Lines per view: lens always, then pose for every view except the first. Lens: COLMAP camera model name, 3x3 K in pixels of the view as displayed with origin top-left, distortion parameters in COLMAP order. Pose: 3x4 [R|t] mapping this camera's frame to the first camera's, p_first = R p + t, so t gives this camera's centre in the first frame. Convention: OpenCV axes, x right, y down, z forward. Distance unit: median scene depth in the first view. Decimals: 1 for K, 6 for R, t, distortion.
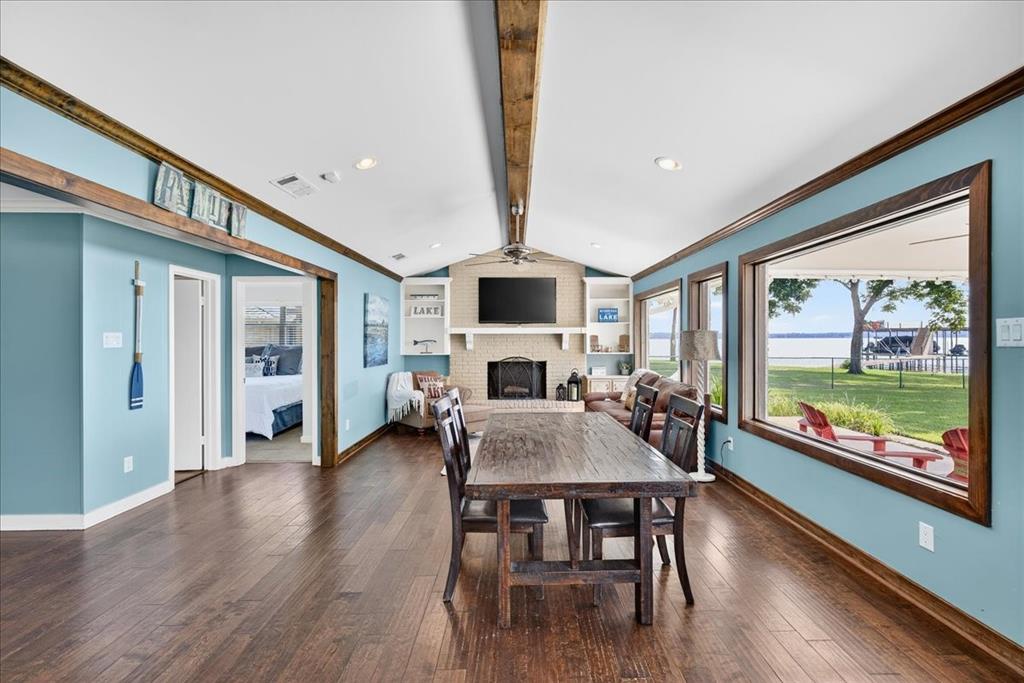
lens RADIAL K [[471.7, 0, 522.8], [0, 471.7, 341.1], [0, 0, 1]] dist [0.001705, 0.000604]
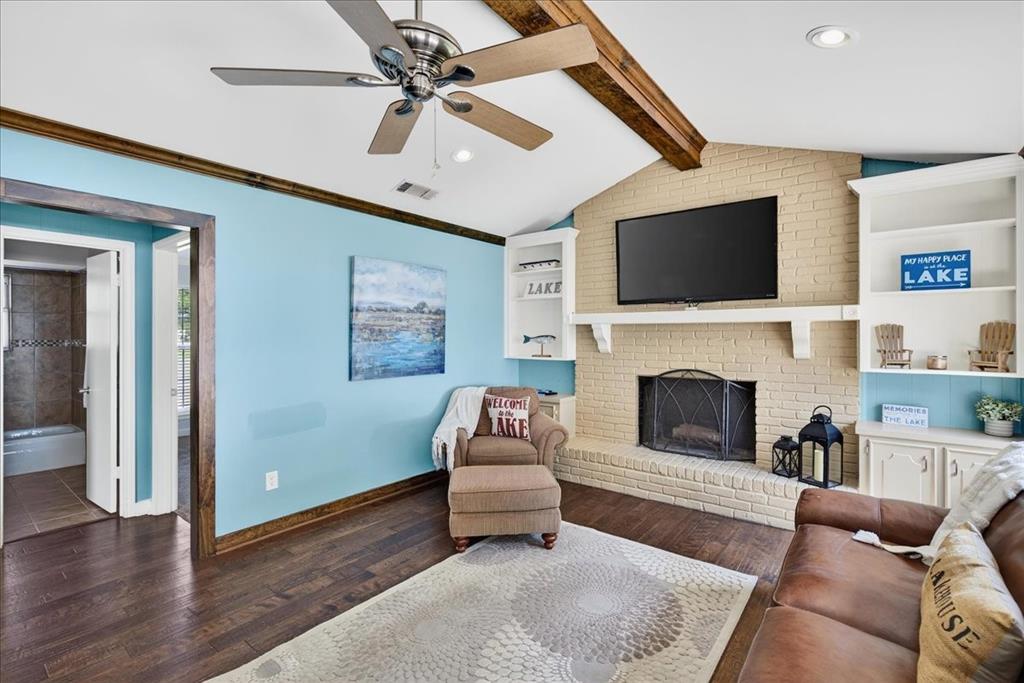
lens RADIAL K [[462.2, 0, 519.9], [0, 462.2, 331.5], [0, 0, 1]] dist [0.001055, -0.000035]
pose [[0.786033, -0.000436, -0.618185, 0.148998], [-0.004921, 0.999964, -0.006962, -0.002282], [0.618166, 0.008515, 0.786002, 0.505484]]
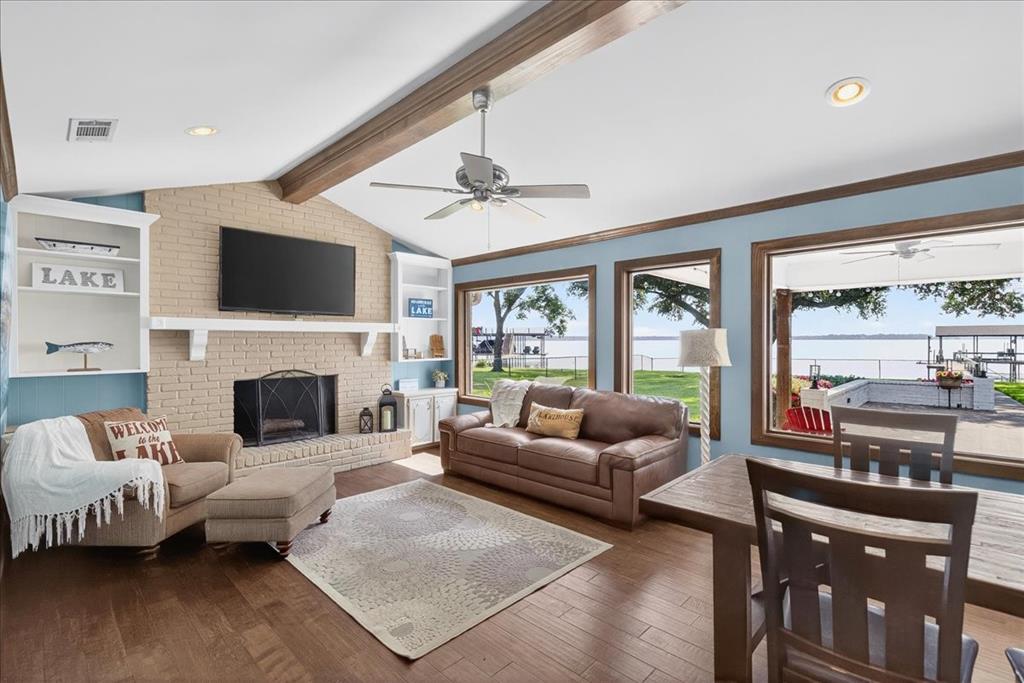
lens RADIAL K [[471.7, 0, 522.8], [0, 471.7, 341.1], [0, 0, 1]] dist [0.001705, 0.000604]
pose [[0.699954, 0.002022, 0.714185, -0.234234], [0.002505, 0.999983, -0.005286, 0.000823], [-0.714184, 0.005489, 0.699937, 0.372364]]
